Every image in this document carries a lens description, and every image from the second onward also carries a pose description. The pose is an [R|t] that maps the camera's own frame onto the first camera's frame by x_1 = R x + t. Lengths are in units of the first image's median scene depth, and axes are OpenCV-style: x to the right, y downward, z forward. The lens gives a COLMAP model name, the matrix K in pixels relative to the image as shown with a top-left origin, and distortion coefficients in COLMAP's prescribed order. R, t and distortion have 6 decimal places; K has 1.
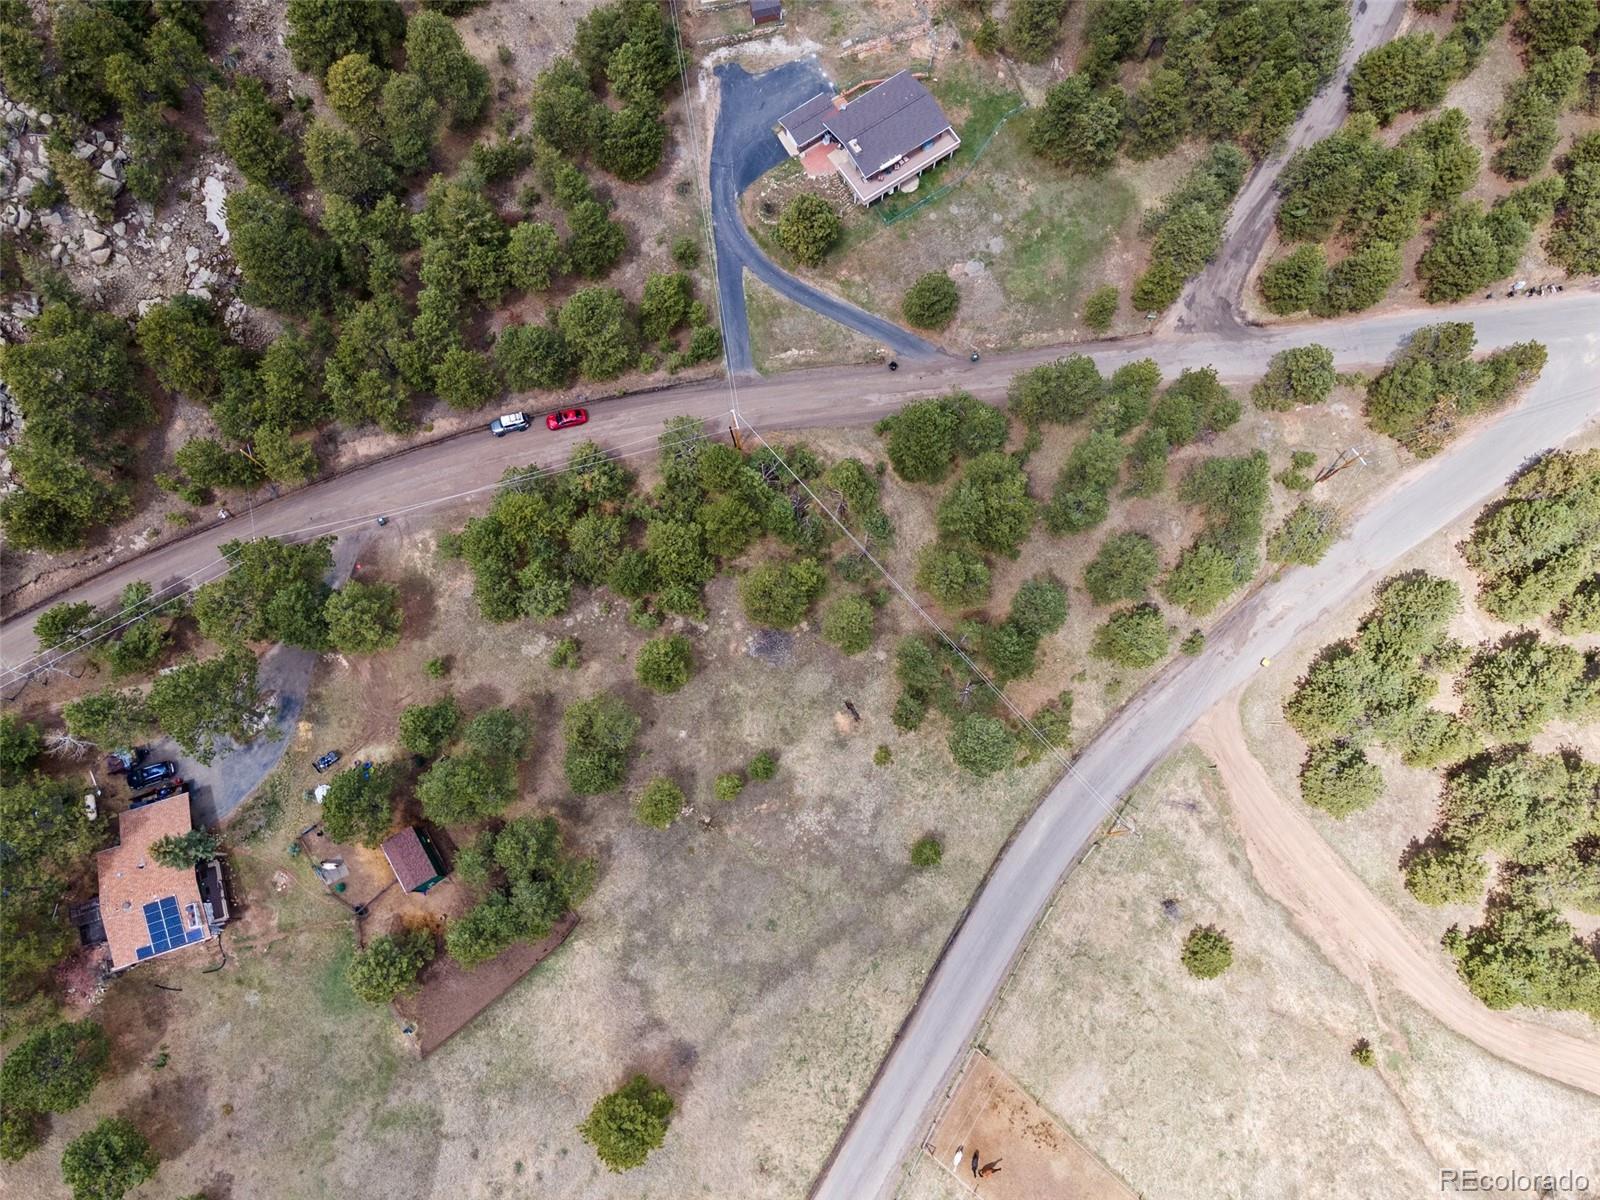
lens RADIAL K [[1156.1, 0, 792.9], [0, 1156.1, 592.2], [0, 0, 1]] dist [0.011333, 0.043073]
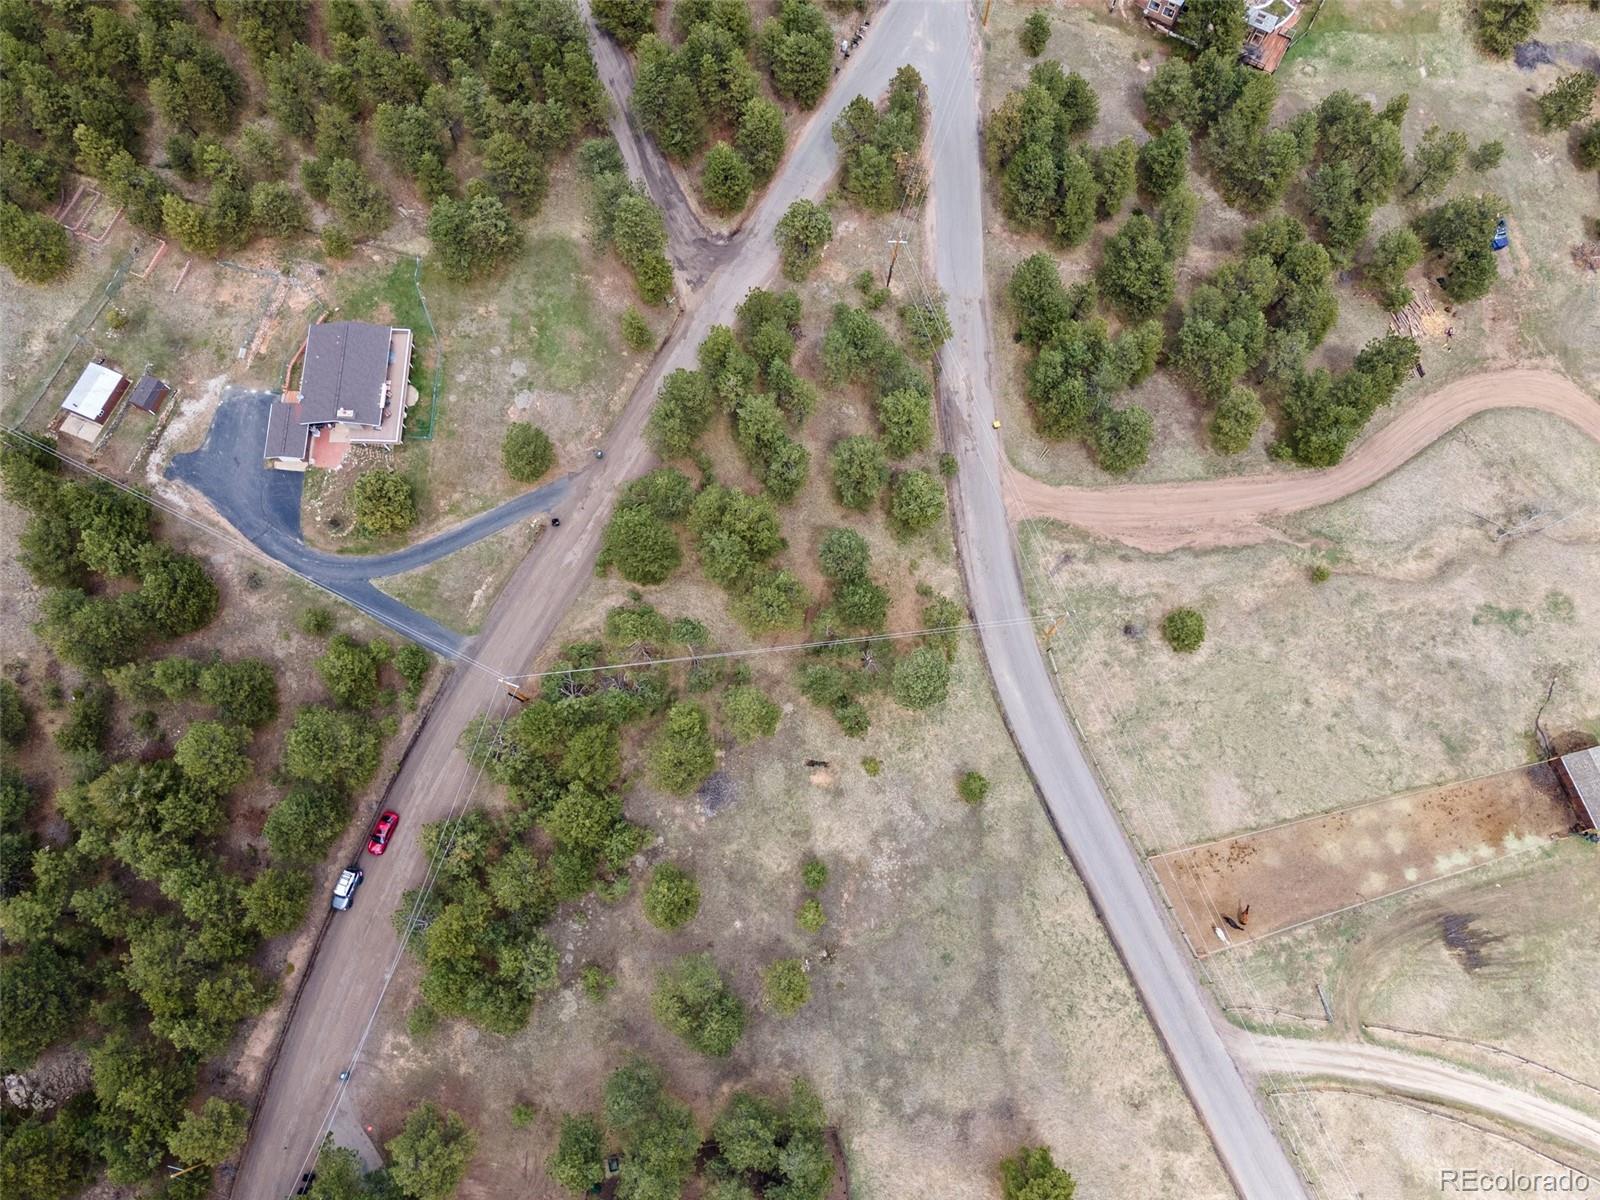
lens RADIAL K [[1156.1, 0, 792.9], [0, 1156.1, 592.2], [0, 0, 1]] dist [0.011333, 0.043073]
pose [[0.573516, -0.784572, 0.235640, -0.077902], [0.792313, 0.604336, 0.083776, -0.086370], [-0.208134, 0.138654, 0.968223, 0.020090]]
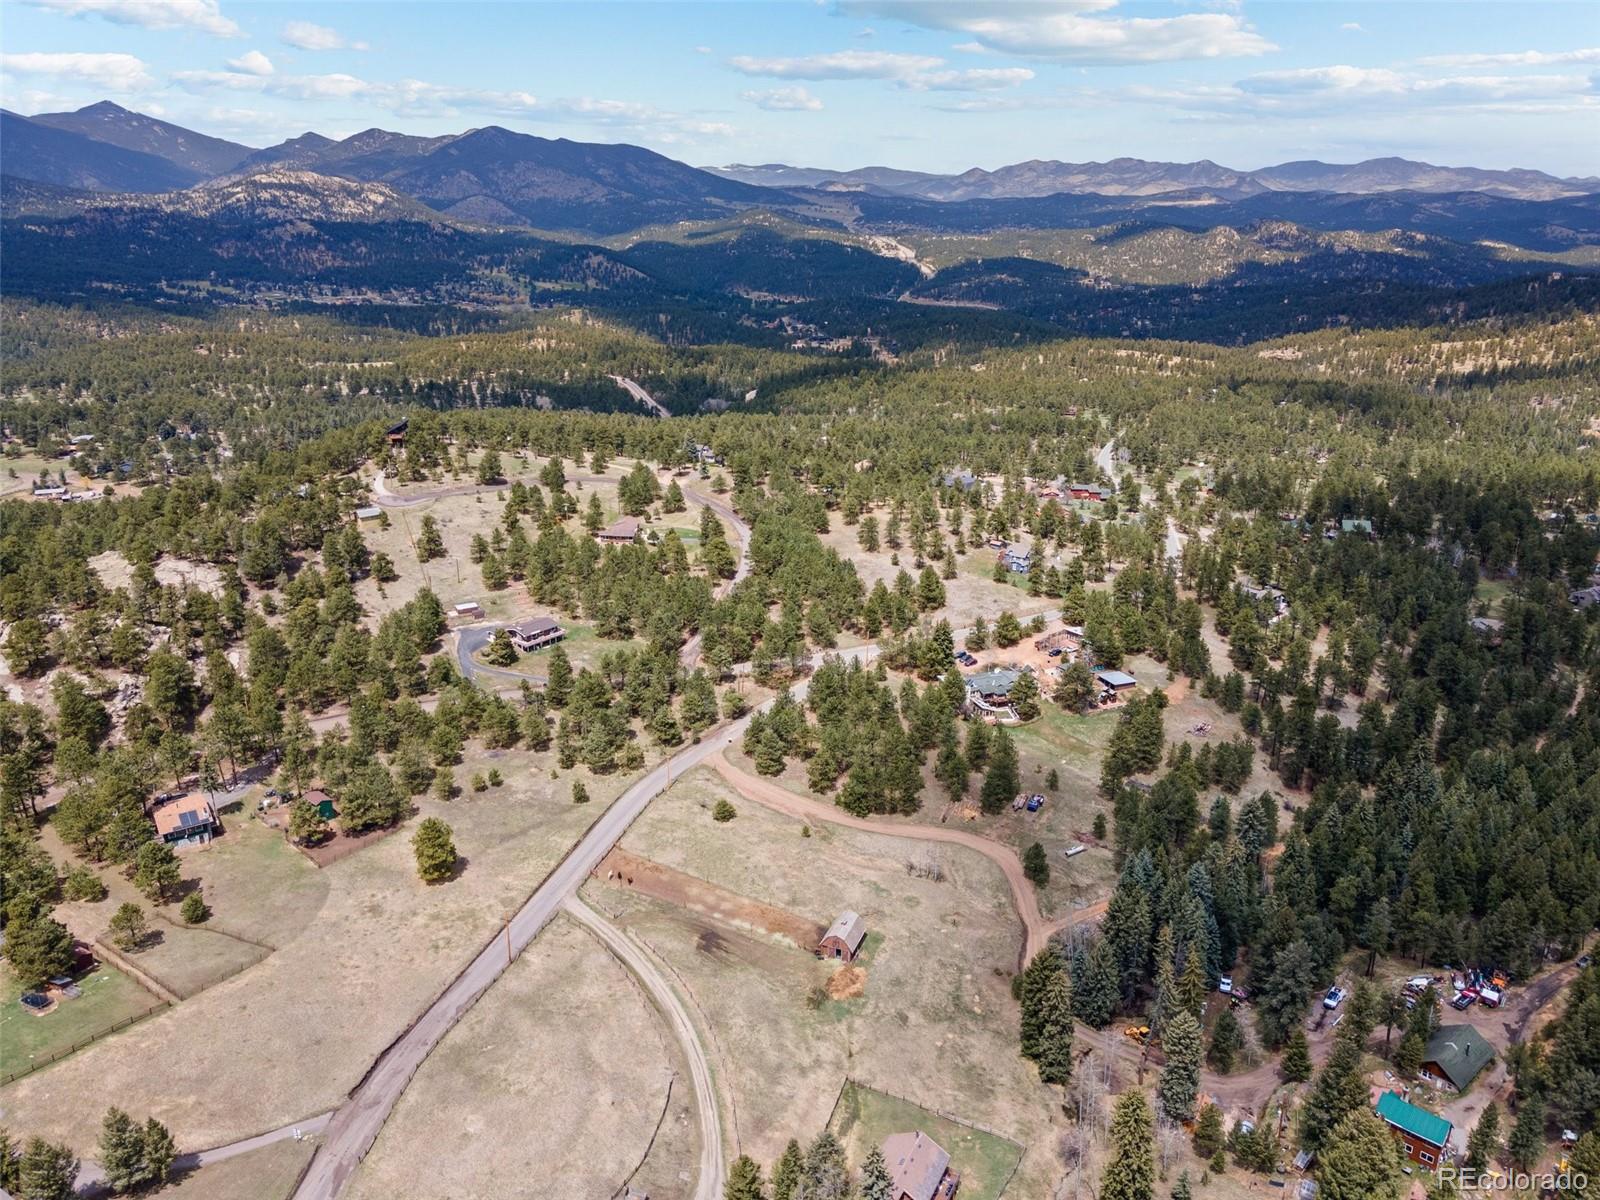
lens RADIAL K [[1163.4, 0, 790.1], [0, 1163.4, 575.9], [0, 0, 1]] dist [0.007976, 0.055117]
pose [[0.960302, -0.074070, 0.268948, -0.051360], [0.266726, 0.526192, -0.807452, 1.723077], [-0.081710, 0.847133, 0.525060, -0.430383]]
